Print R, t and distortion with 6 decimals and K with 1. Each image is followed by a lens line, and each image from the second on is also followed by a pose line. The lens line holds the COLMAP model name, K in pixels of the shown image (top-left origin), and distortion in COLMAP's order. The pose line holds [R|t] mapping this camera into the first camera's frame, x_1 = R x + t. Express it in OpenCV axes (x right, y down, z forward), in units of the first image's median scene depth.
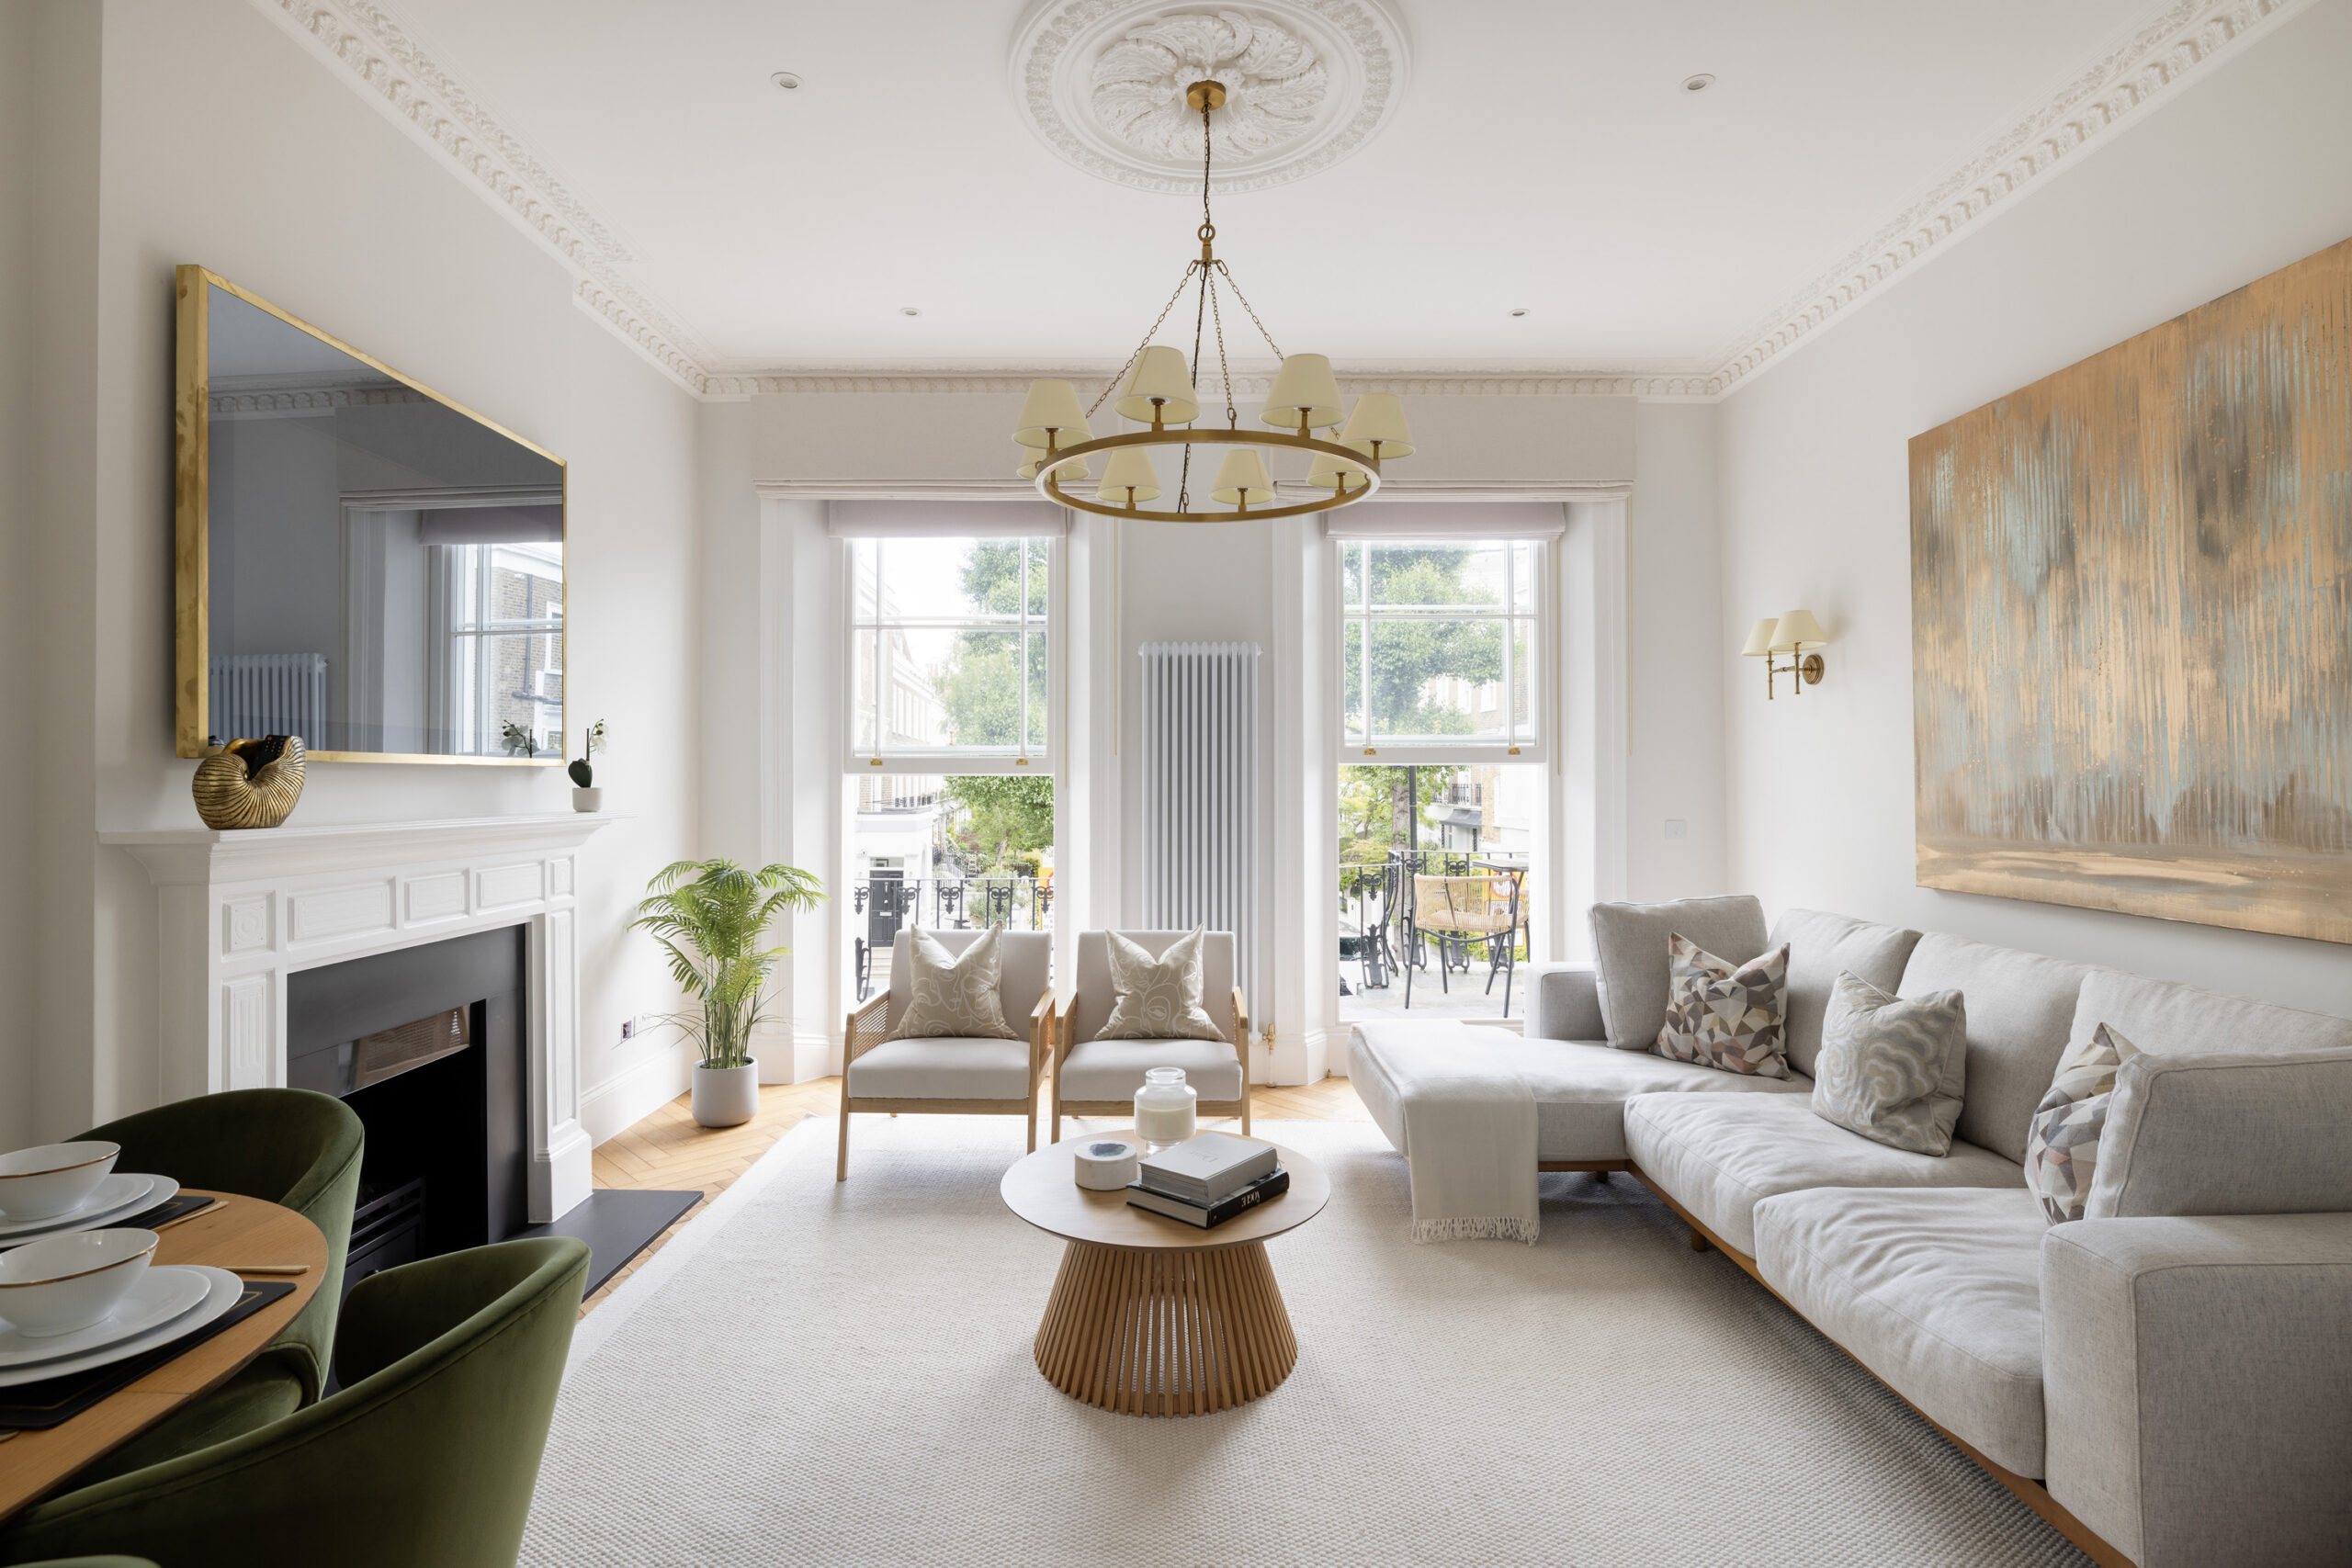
lens RADIAL K [[1115.5, 0, 1169.7], [0, 1115.5, 773.5], [0, 0, 1]] dist [-0.003549, -0.000450]
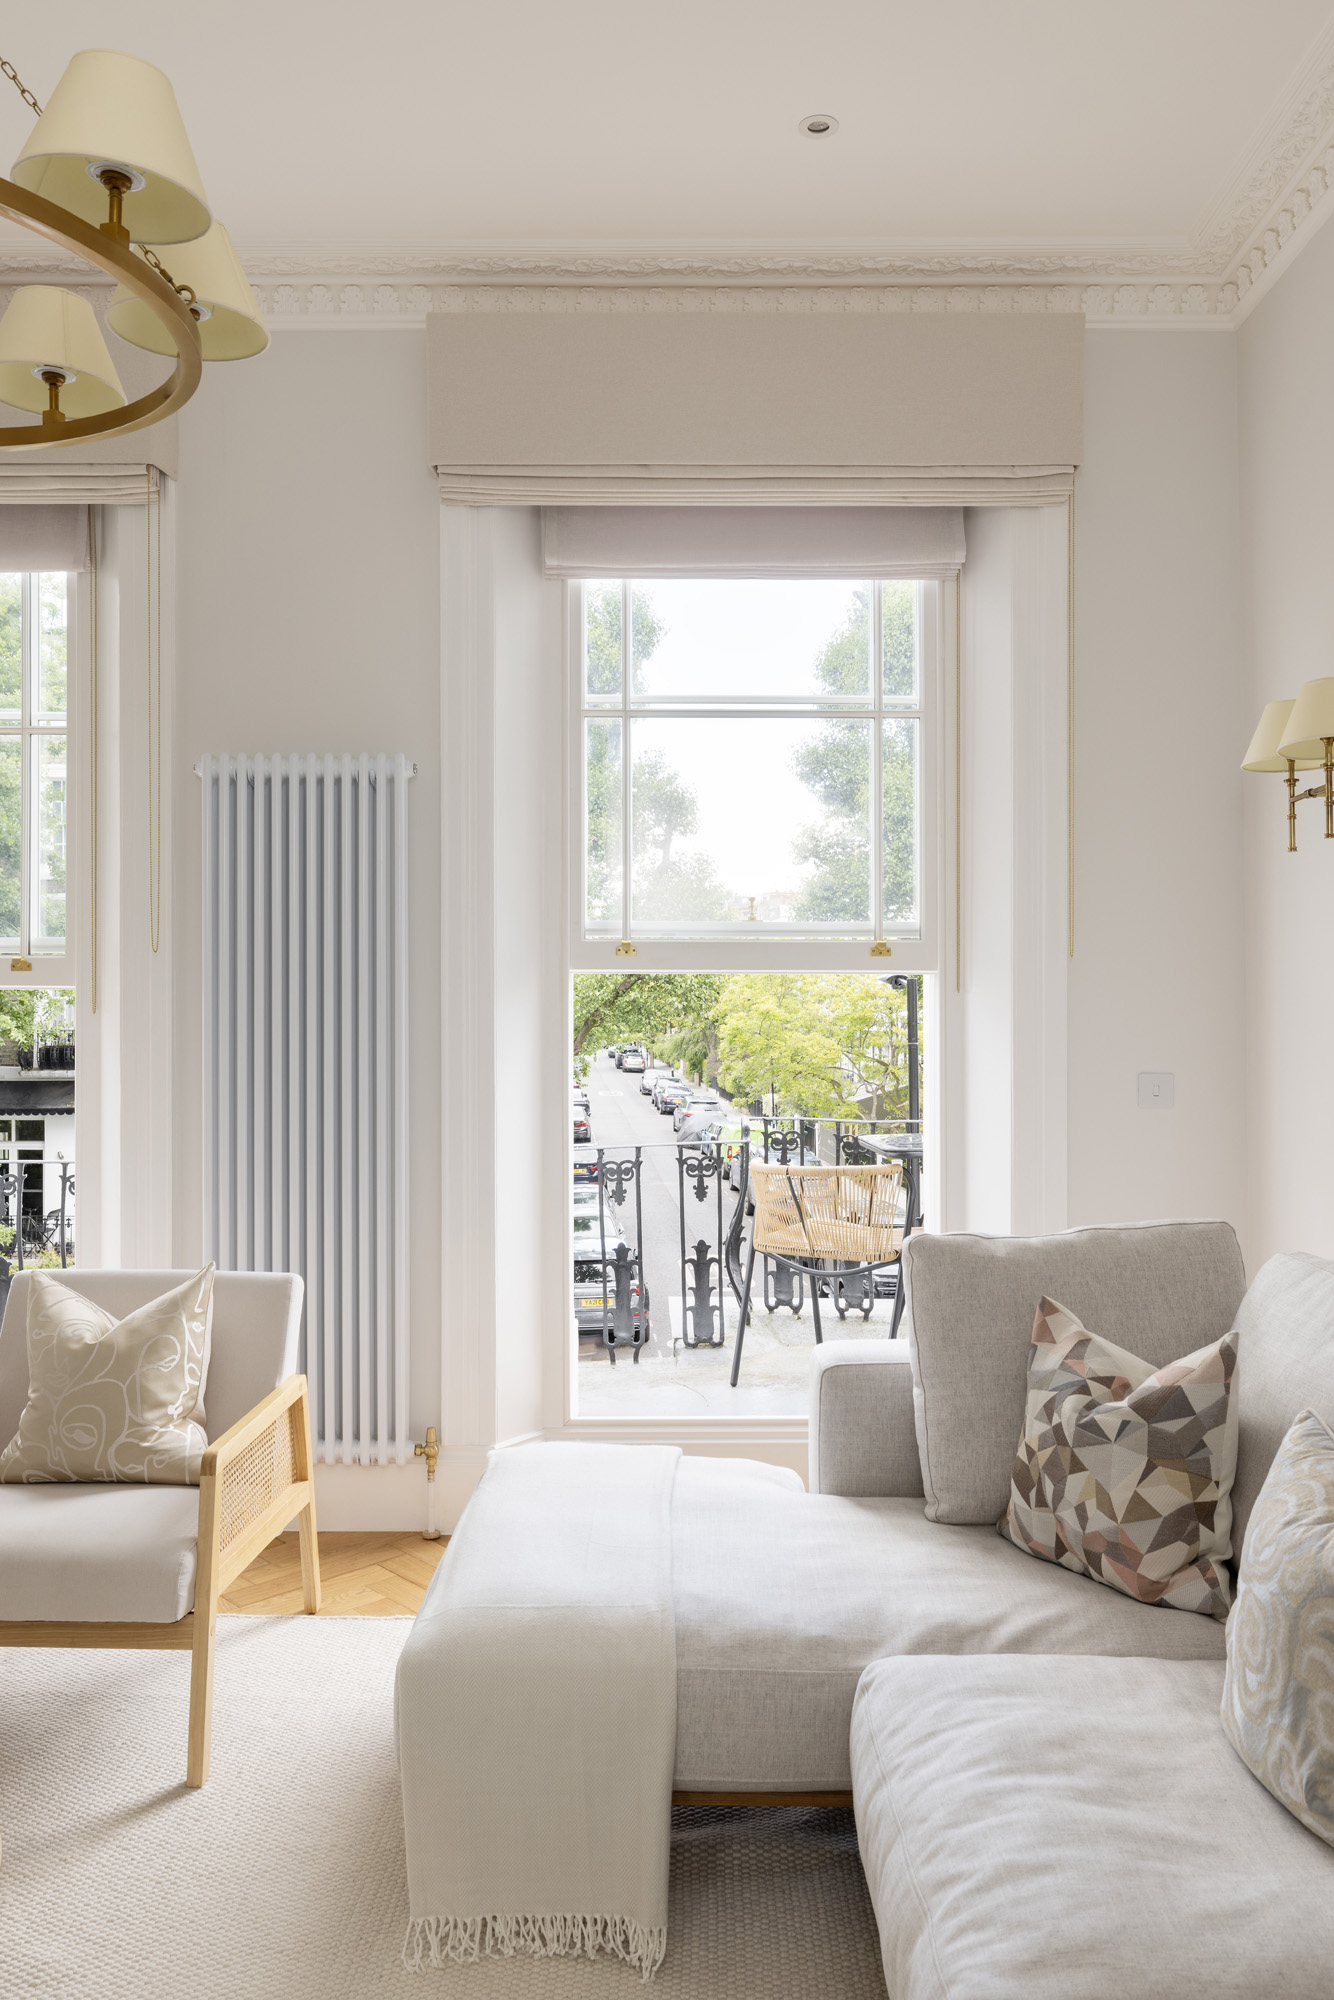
lens RADIAL K [[1506.5, 0, 665.0], [0, 1506.5, 1005.6], [0, 0, 1]] dist [0.002334, 0.003066]
pose [[0.999861, 0.004845, -0.015981, 0.312153], [-0.004736, 0.999966, 0.006808, 0.006137], [0.016014, -0.006732, 0.999849, 0.335286]]
